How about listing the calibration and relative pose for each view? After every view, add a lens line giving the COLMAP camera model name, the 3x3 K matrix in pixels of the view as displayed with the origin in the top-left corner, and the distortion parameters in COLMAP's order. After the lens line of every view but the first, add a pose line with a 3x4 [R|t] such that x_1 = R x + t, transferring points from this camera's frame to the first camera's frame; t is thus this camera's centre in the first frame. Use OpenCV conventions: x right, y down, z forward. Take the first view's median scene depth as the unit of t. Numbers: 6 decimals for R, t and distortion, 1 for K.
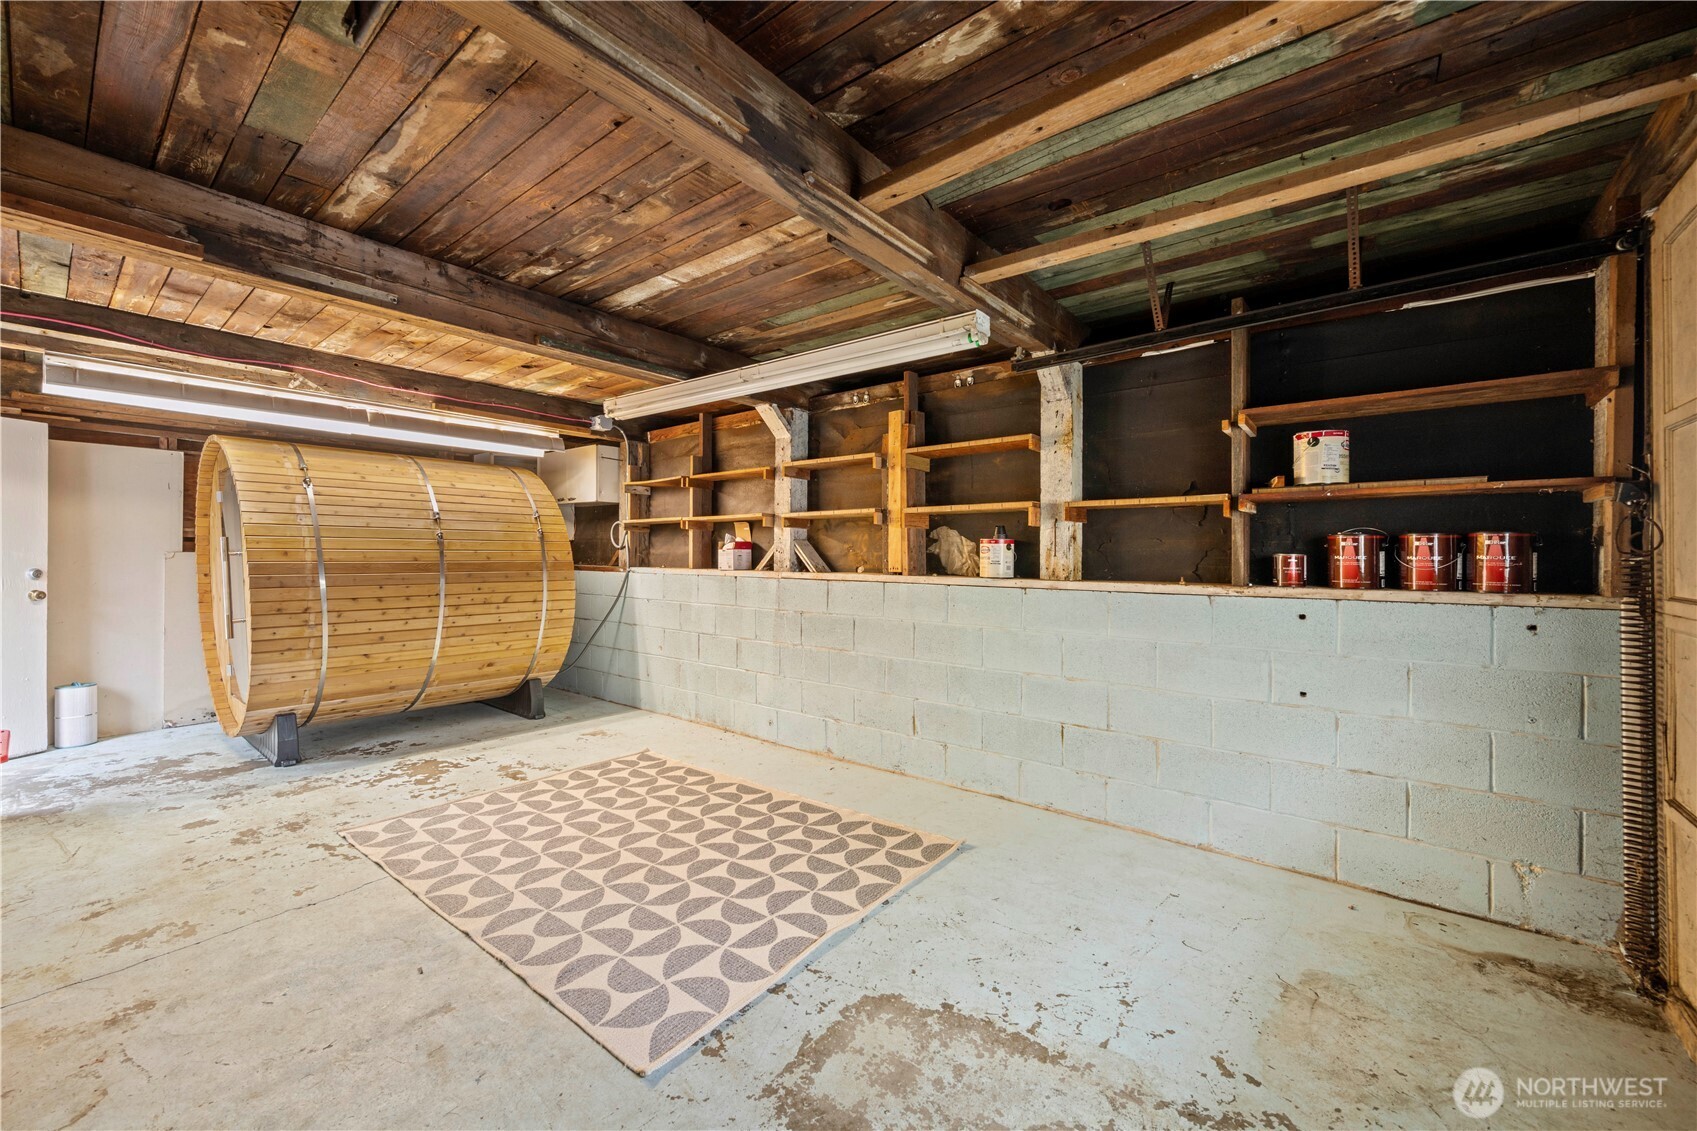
lens RADIAL K [[660.0, 0, 854.1], [0, 660.0, 554.8], [0, 0, 1]] dist [-0.003314, -0.000302]
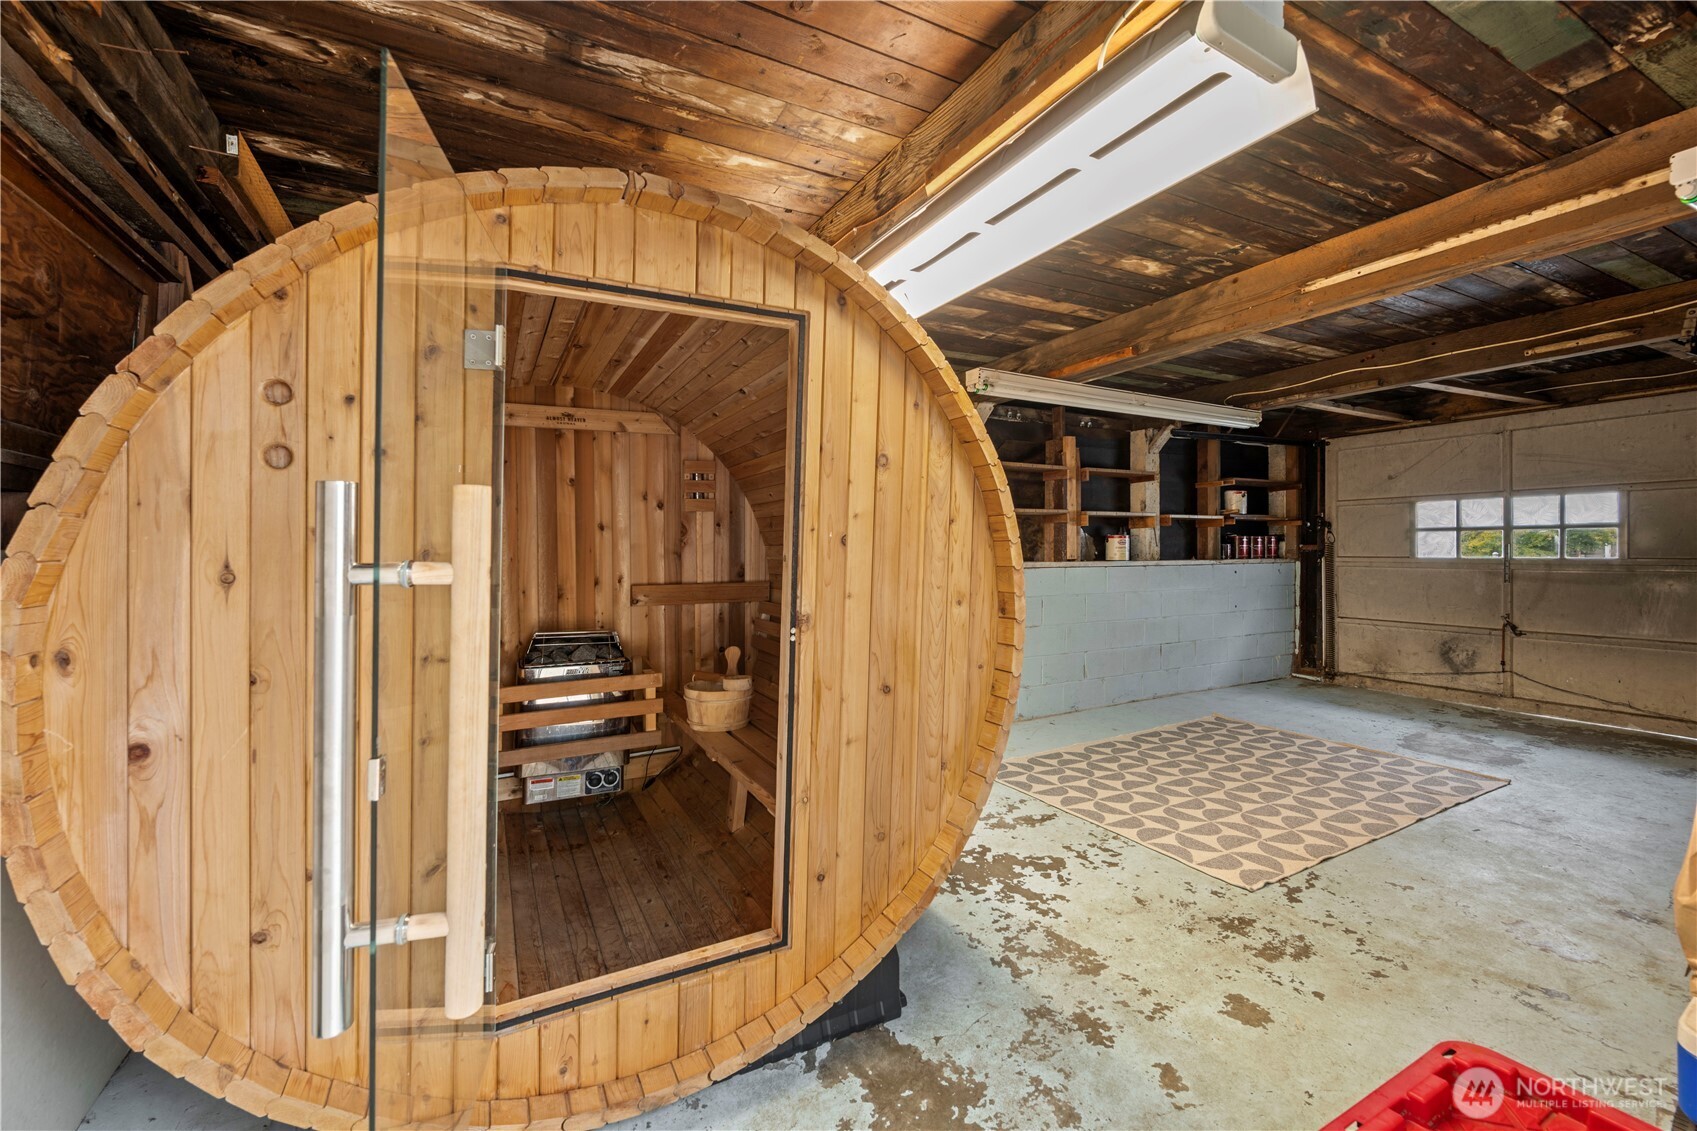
lens RADIAL K [[660.0, 0, 853.9], [0, 660.0, 555.6], [0, 0, 1]] dist [-0.003314, -0.000302]
pose [[0.421534, -0.015066, 0.906687, -1.538874], [0.010483, 0.999876, 0.011741, -0.002149], [-0.906752, 0.004555, 0.421640, 0.987469]]
